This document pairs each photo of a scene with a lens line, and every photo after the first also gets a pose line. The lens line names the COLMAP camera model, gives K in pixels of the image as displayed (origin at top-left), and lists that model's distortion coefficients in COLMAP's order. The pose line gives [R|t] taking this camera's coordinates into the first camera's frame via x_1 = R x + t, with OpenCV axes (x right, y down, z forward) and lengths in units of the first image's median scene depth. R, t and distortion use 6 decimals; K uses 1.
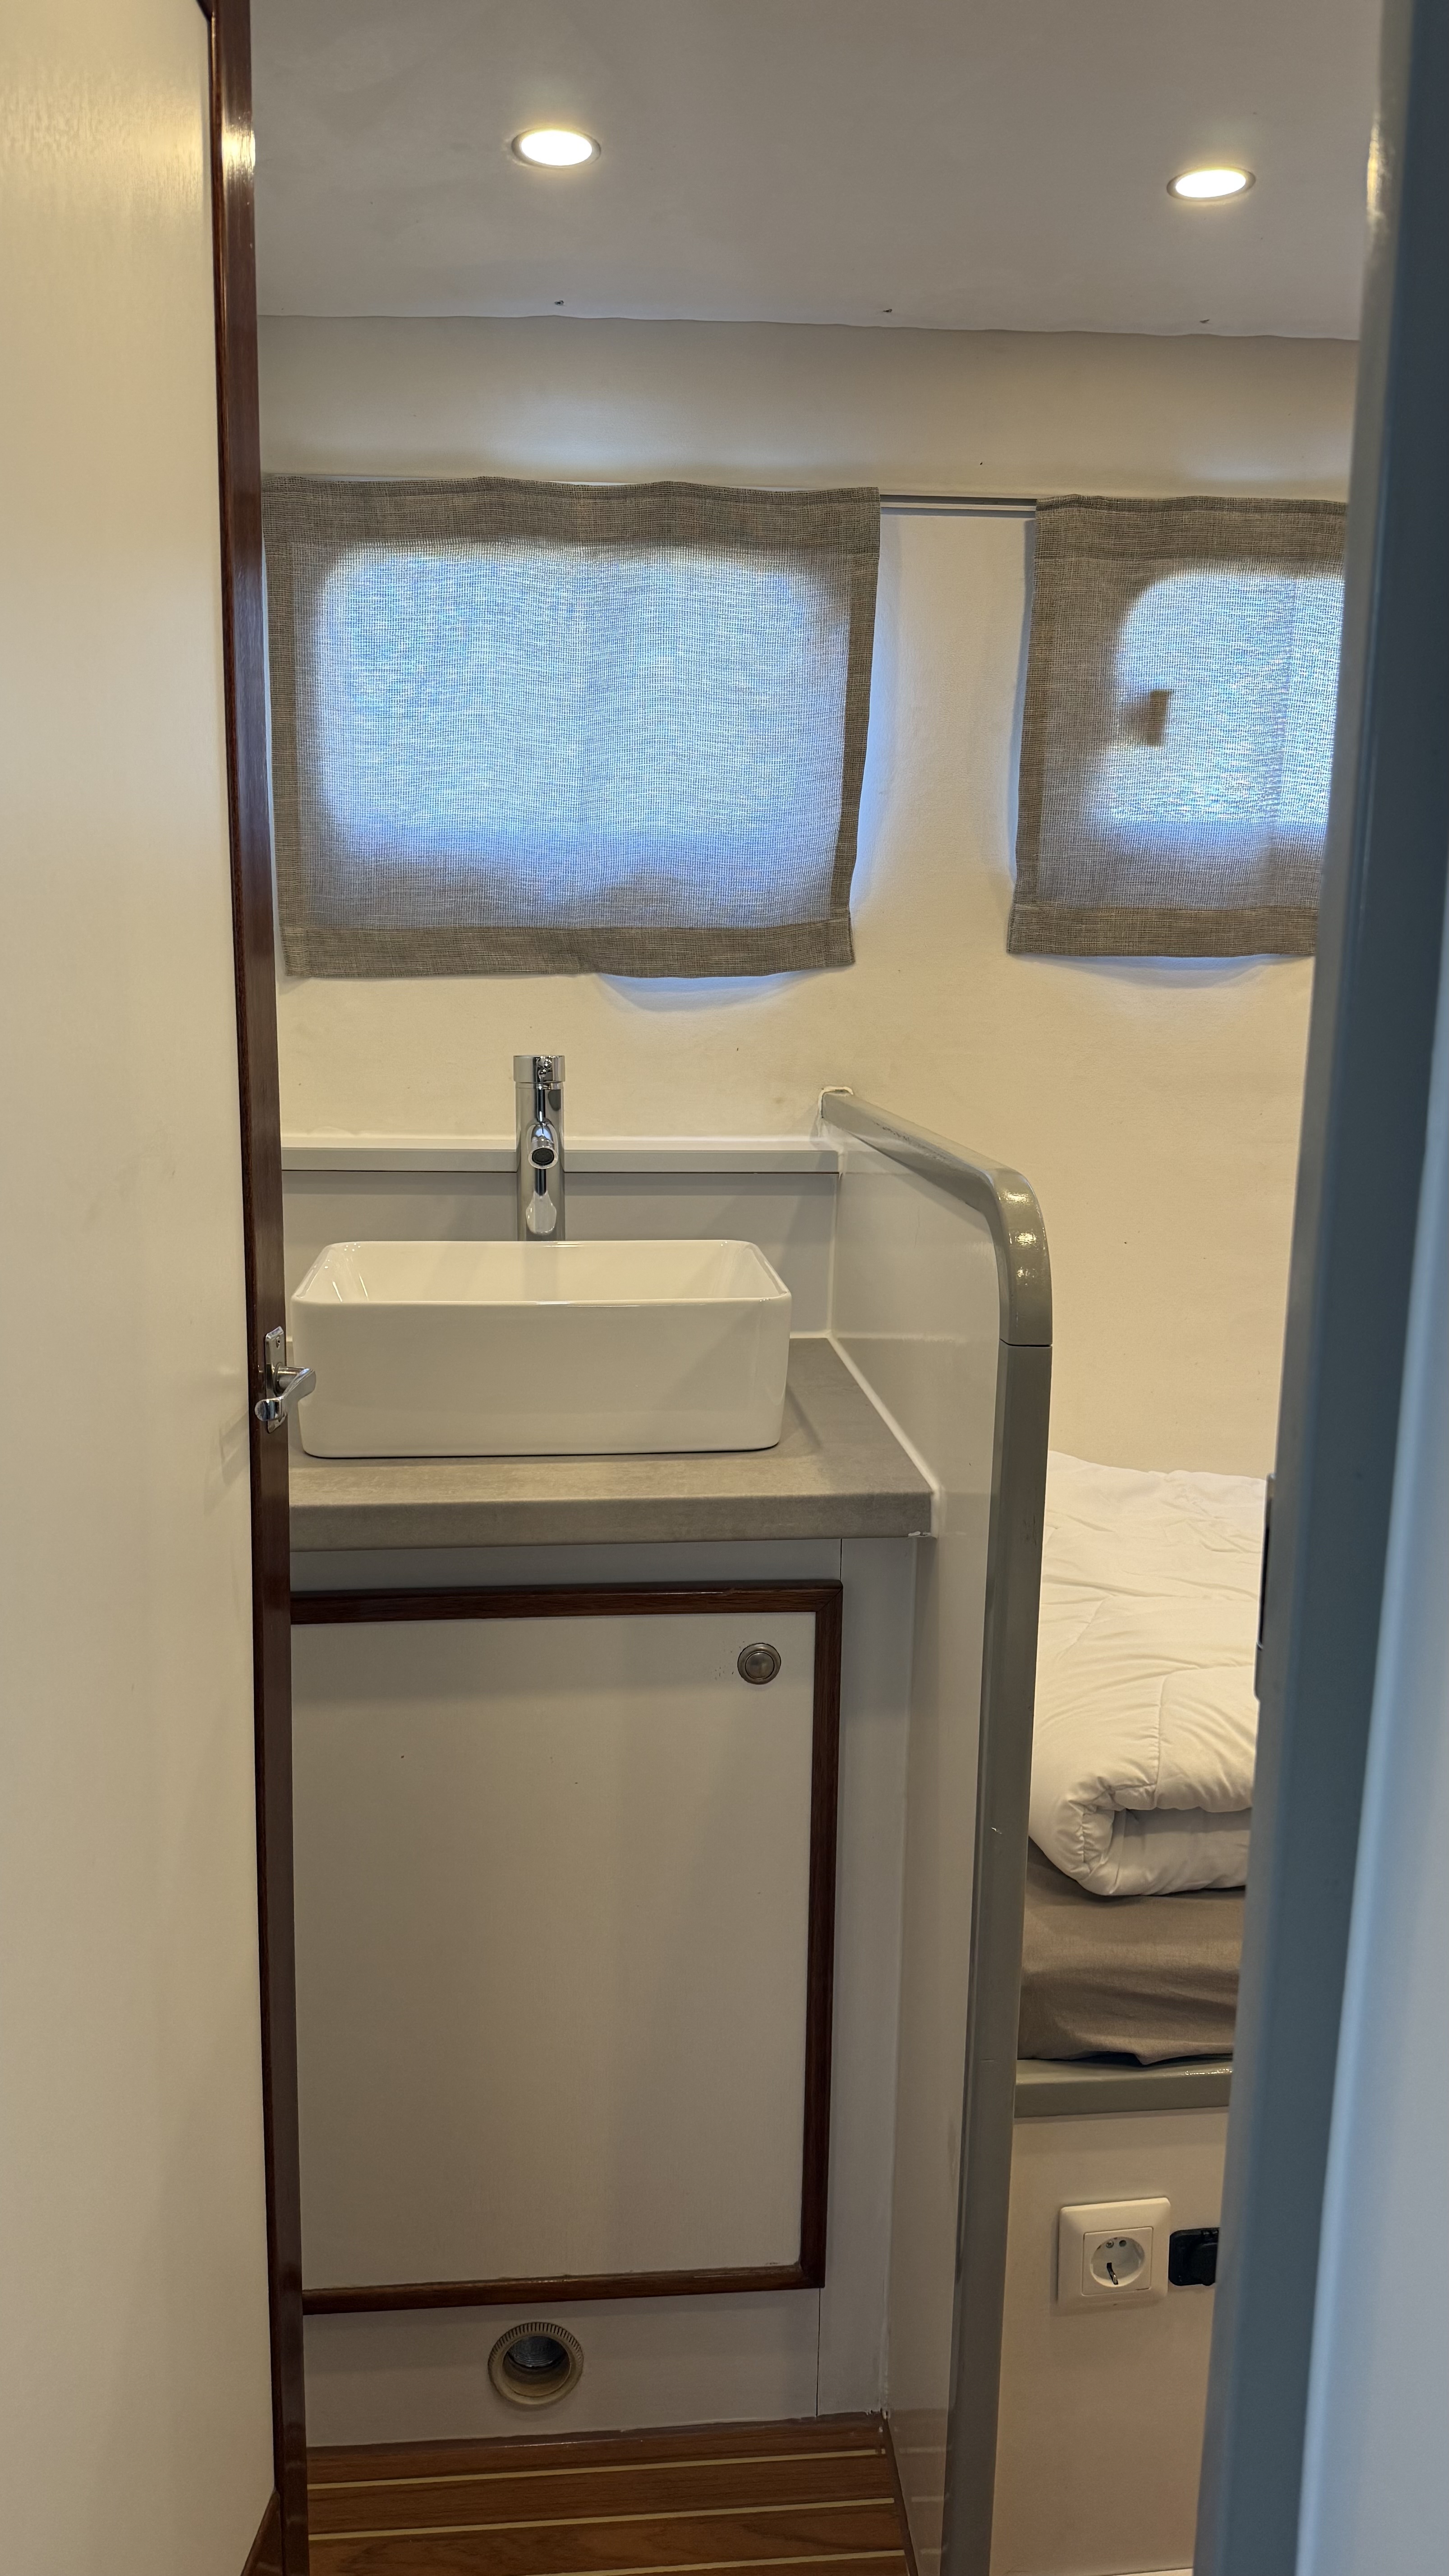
lens RADIAL K [[2082.8, 0, 707.3], [0, 2082.8, 1274.9], [0, 0, 1]] dist [0.114226, -0.002667]
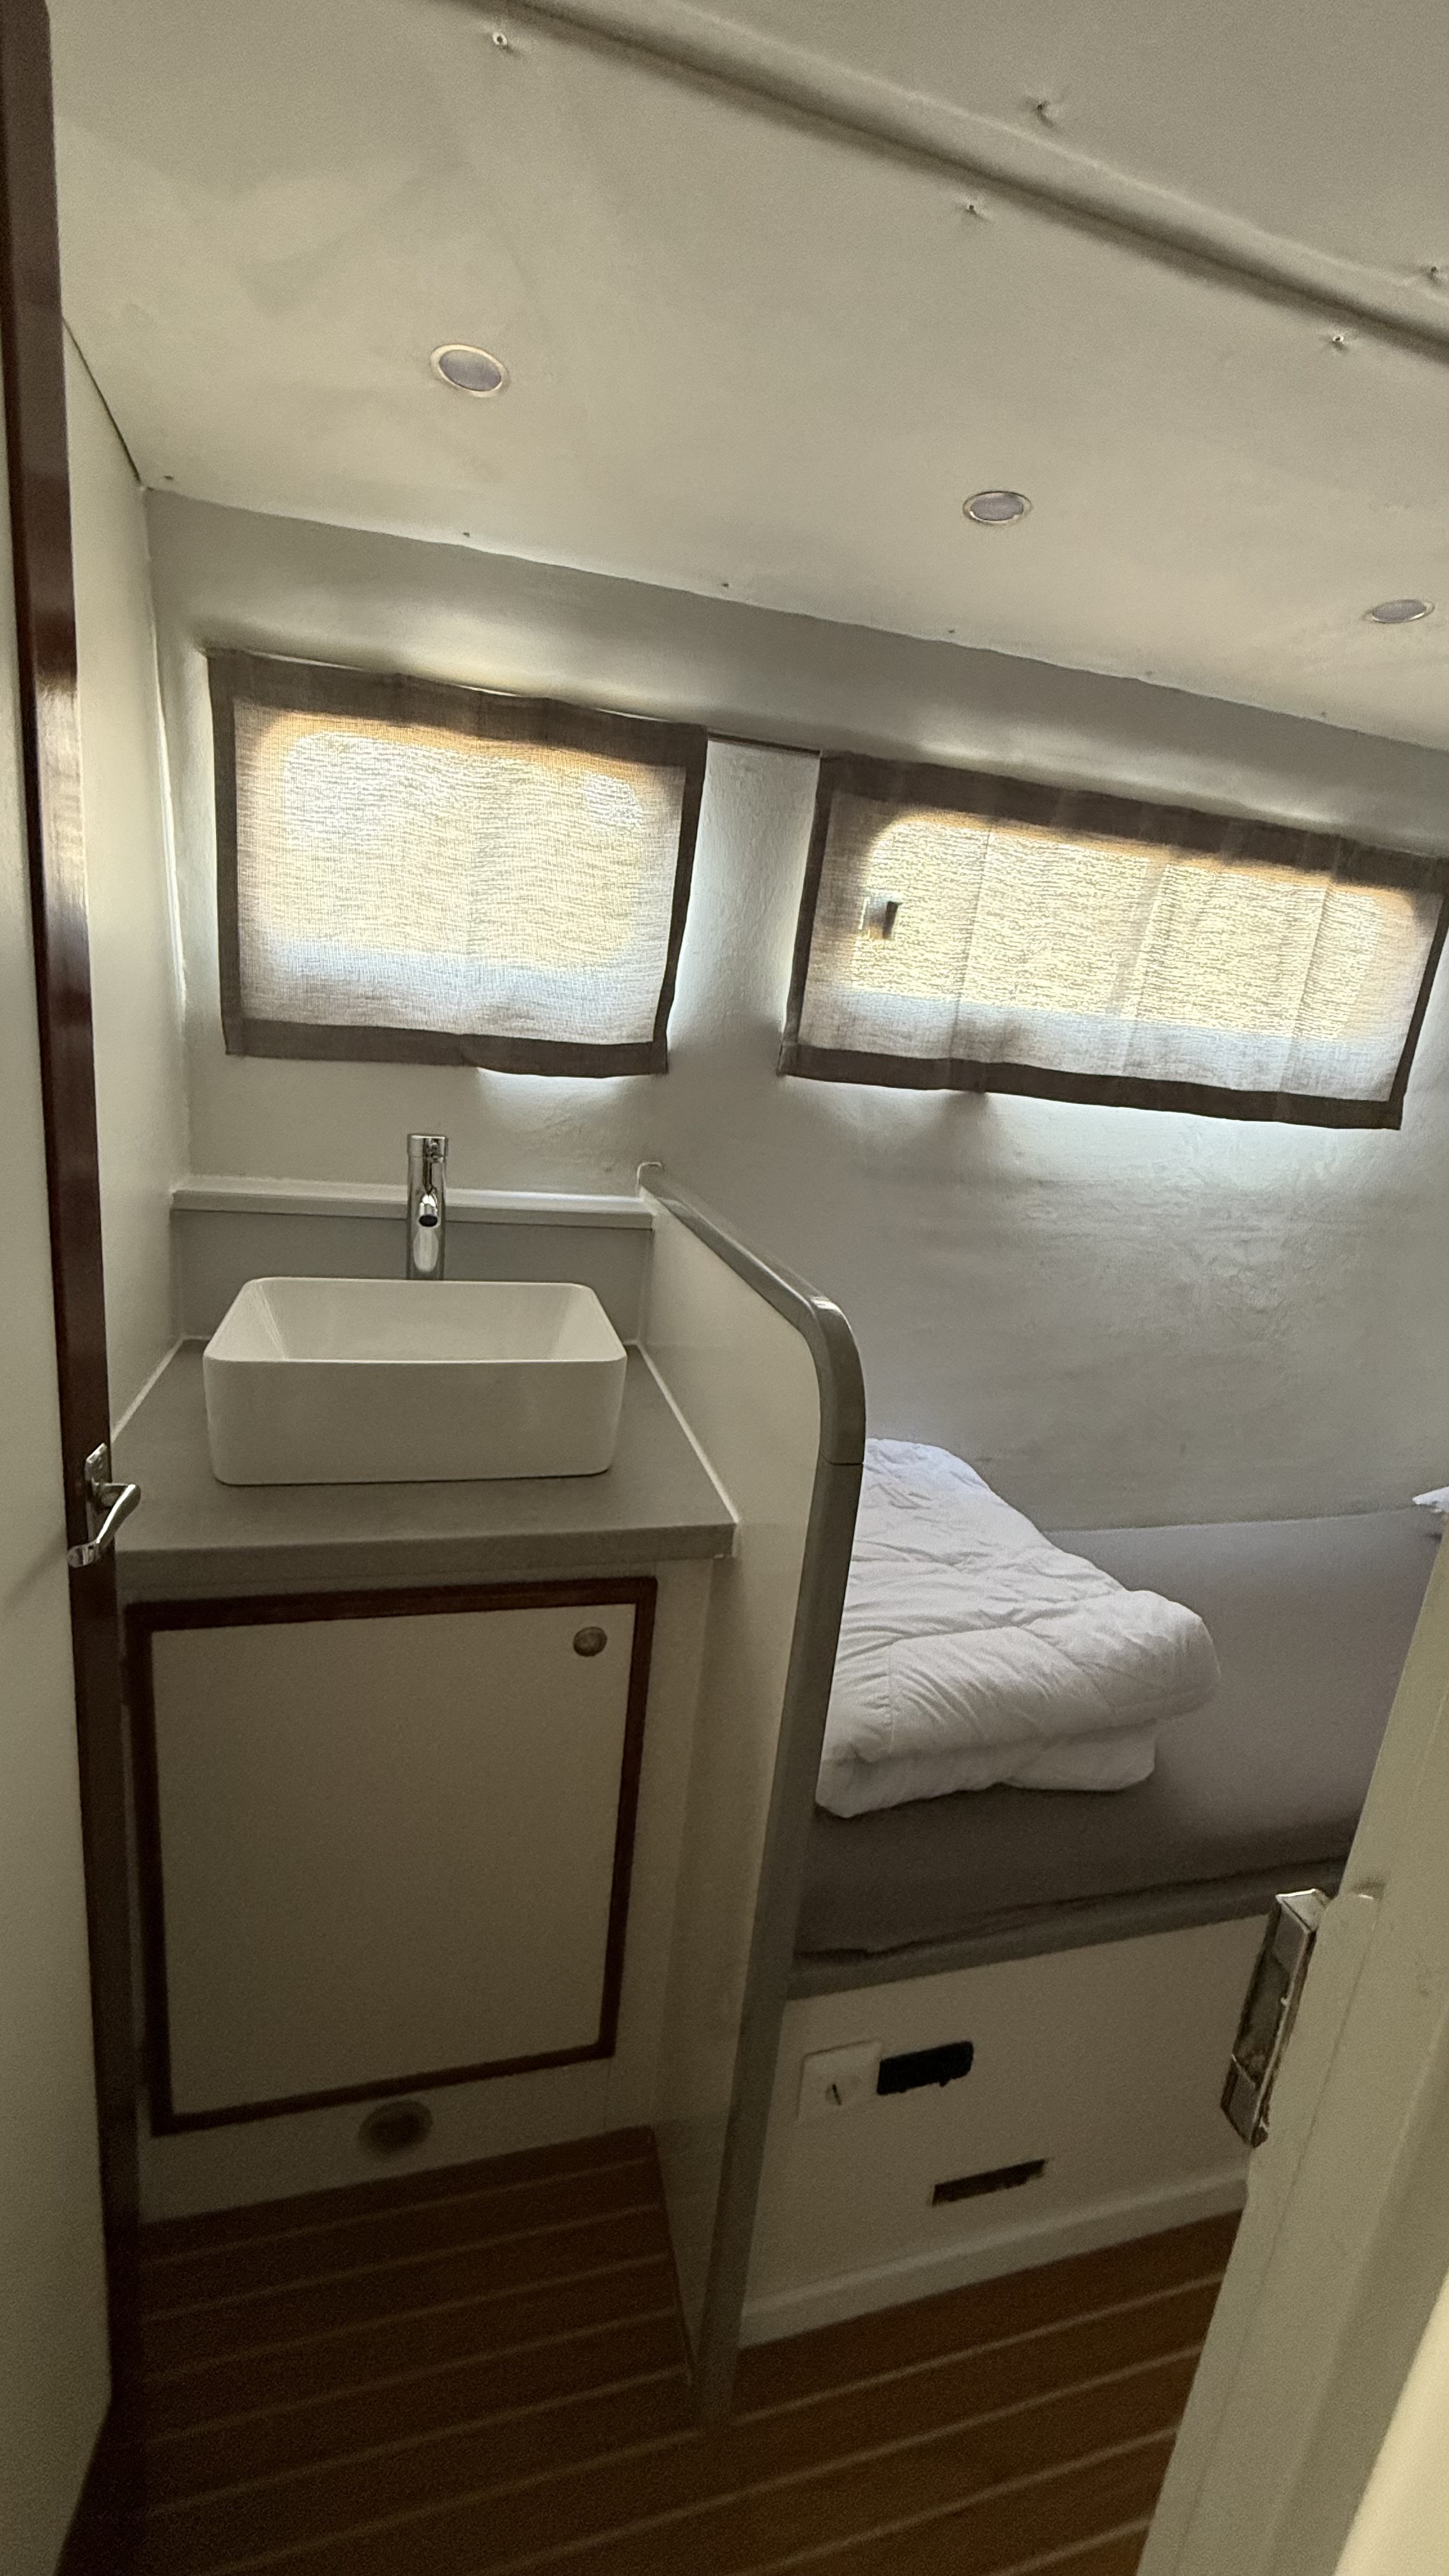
lens RADIAL K [[1027.4, 0, 720.6], [0, 1027.4, 1245.7], [0, 0, 1]] dist [-0.001968, 0.001060]
pose [[0.980619, 0.037454, 0.192311, -0.024550], [-0.052203, 0.996023, 0.072203, -0.097528], [-0.188842, -0.080843, 0.978674, 0.356781]]
